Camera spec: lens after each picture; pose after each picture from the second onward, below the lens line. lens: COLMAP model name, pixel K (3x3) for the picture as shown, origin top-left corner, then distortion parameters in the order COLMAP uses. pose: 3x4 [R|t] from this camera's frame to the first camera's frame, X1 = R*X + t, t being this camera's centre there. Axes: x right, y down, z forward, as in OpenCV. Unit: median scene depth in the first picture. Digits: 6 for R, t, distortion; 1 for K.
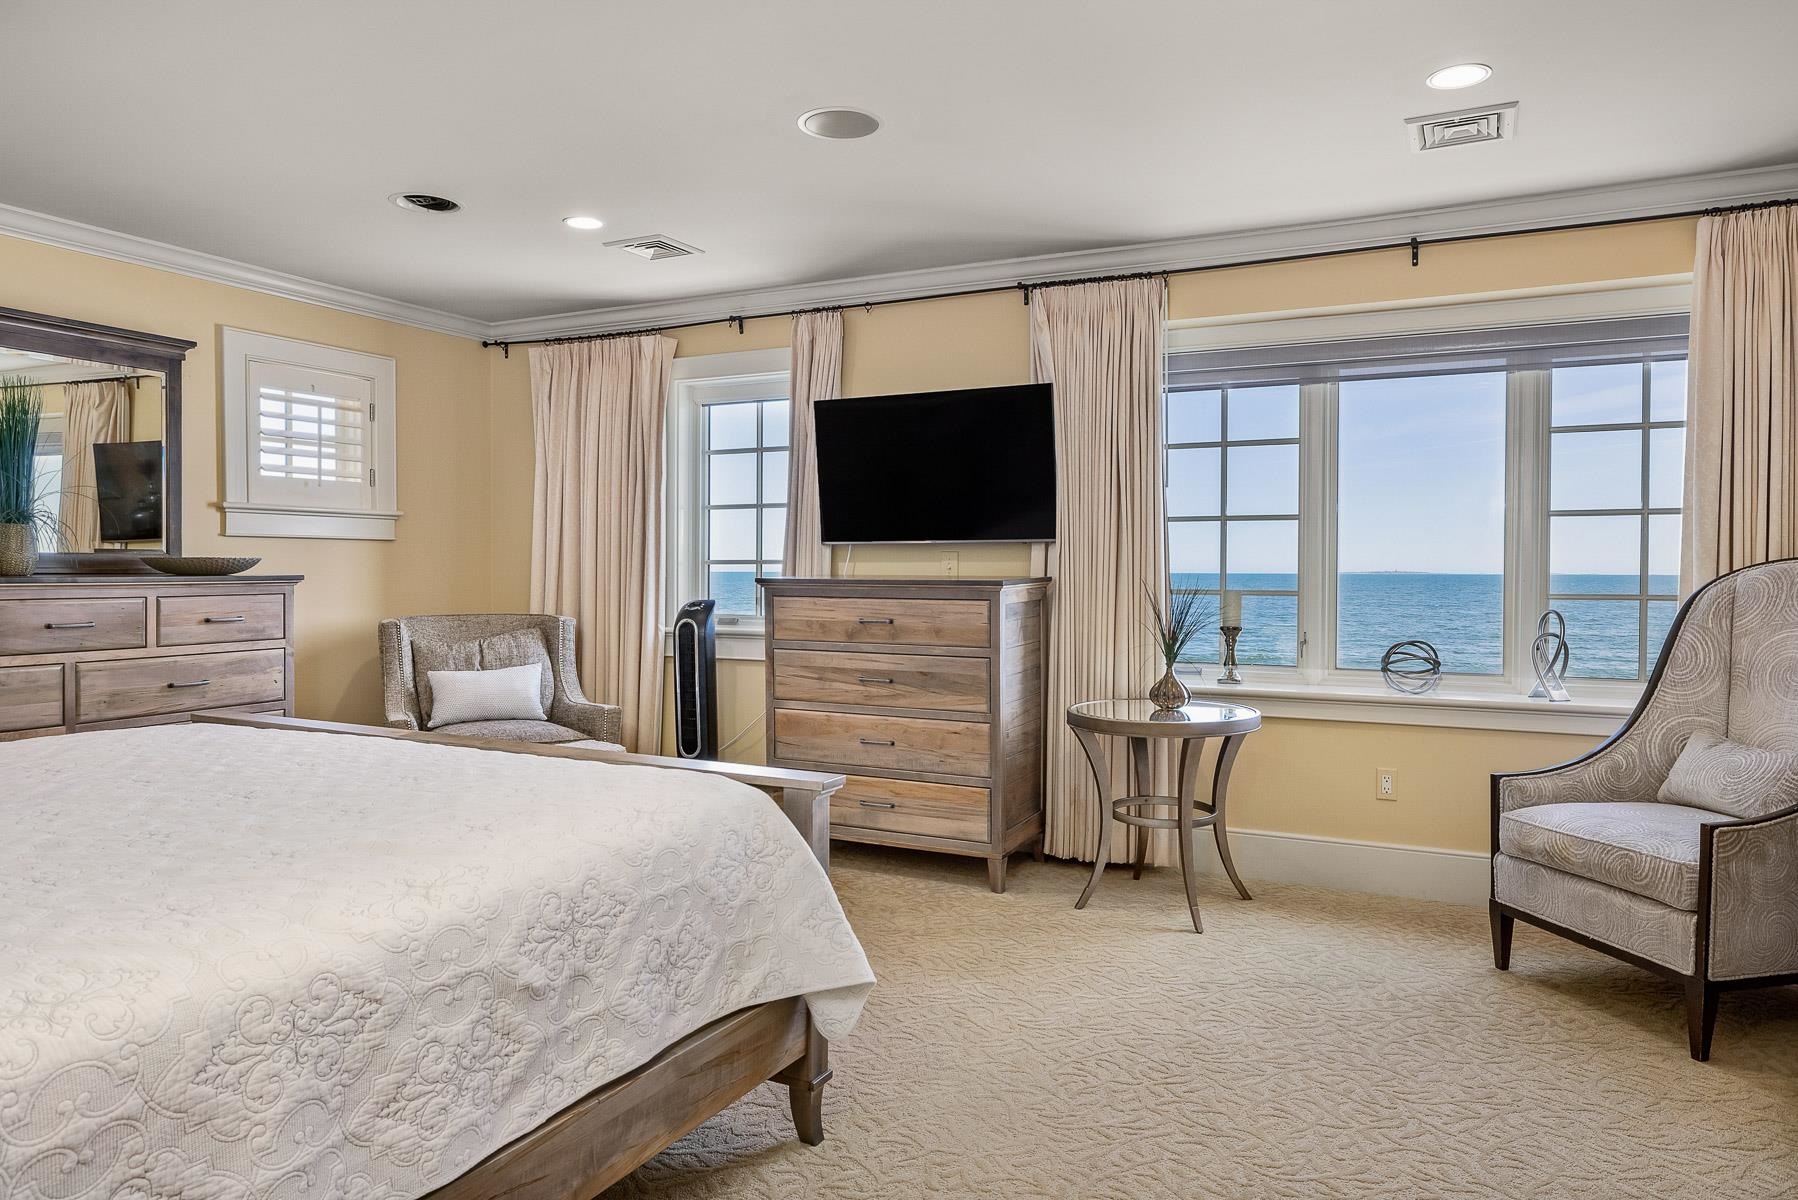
lens RADIAL K [[1178.2, 0, 899.0], [0, 1178.2, 600.0], [0, 0, 1]] dist [-0.001163, -0.000773]
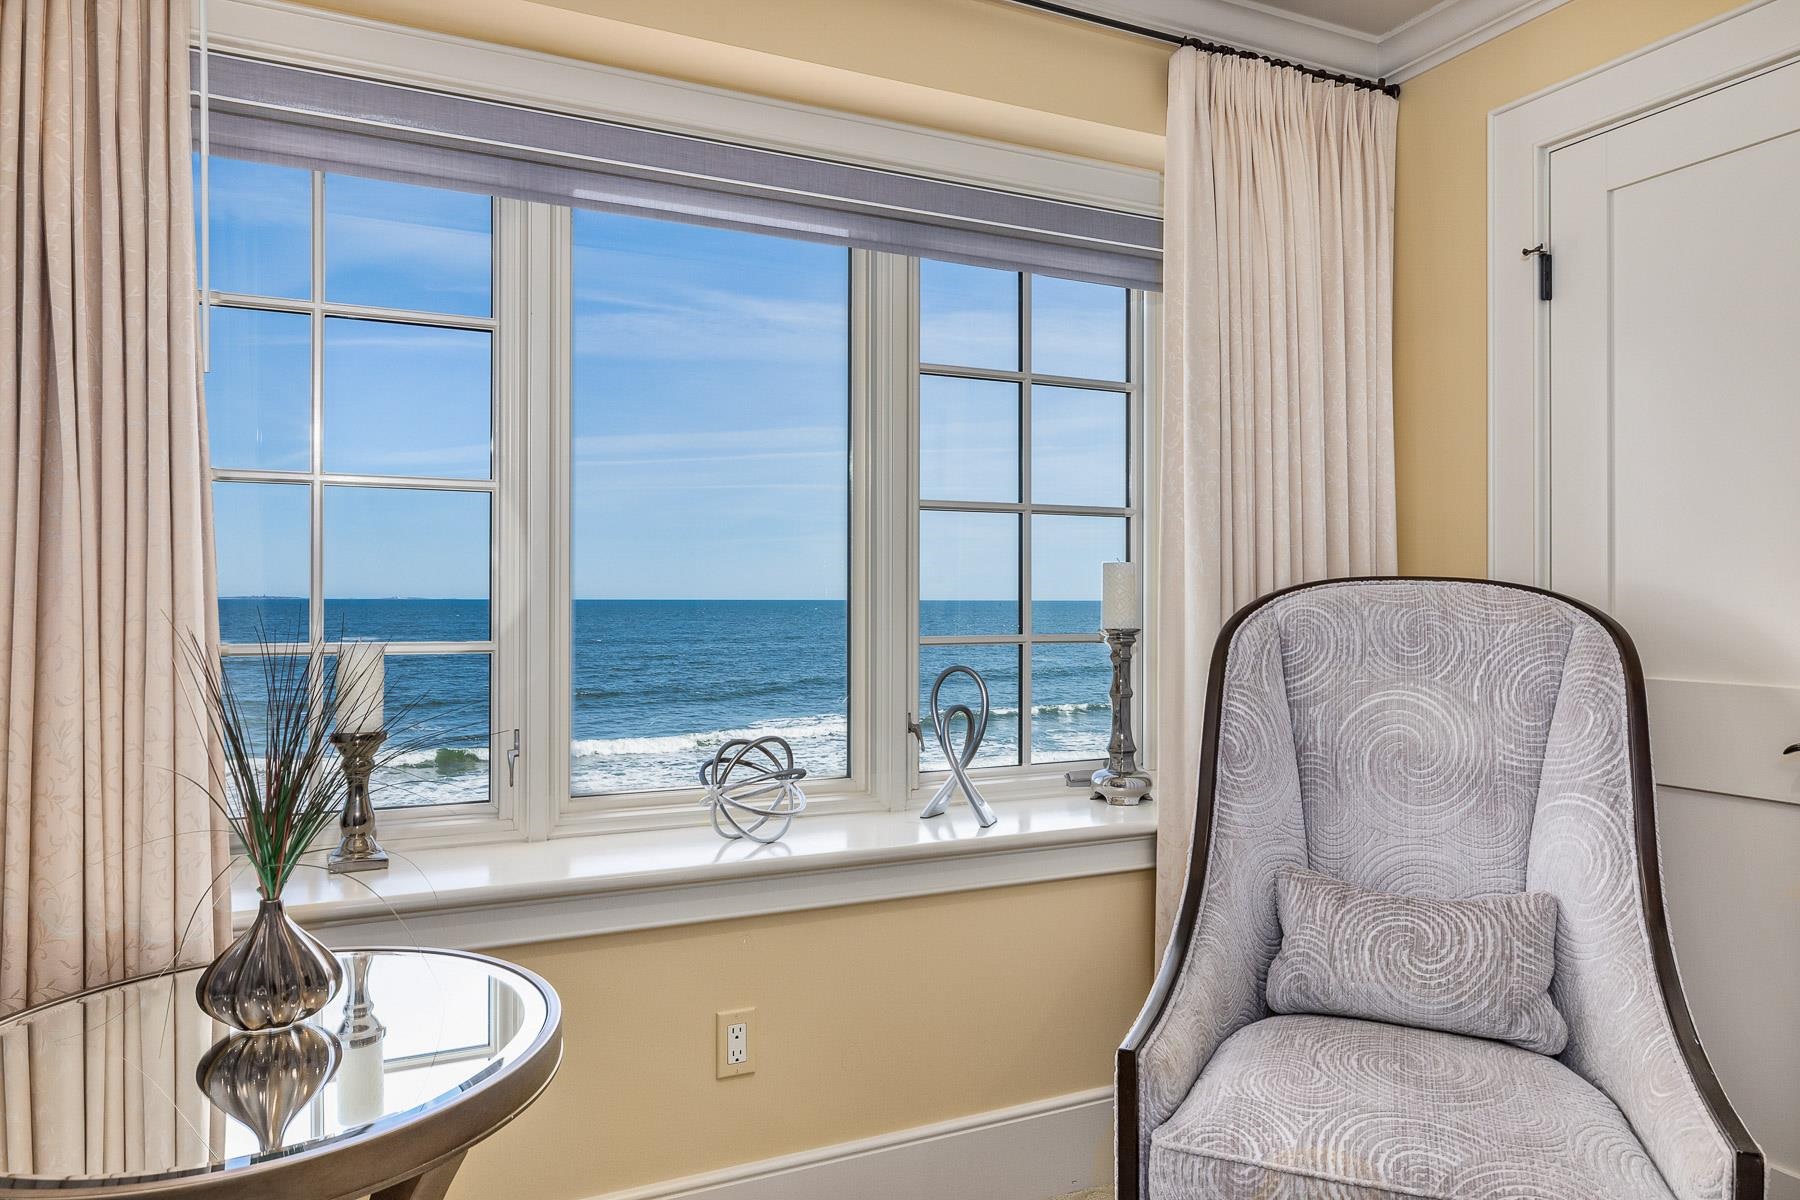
lens RADIAL K [[1162.7, 0, 901.8], [0, 1162.7, 573.3], [0, 0, 1]] dist [0.044453, 0.000483]
pose [[0.607360, 0.016745, 0.794250, 0.070922], [0.018629, 0.999203, -0.035312, -0.017505], [-0.794208, 0.036244, 0.606564, 0.647309]]
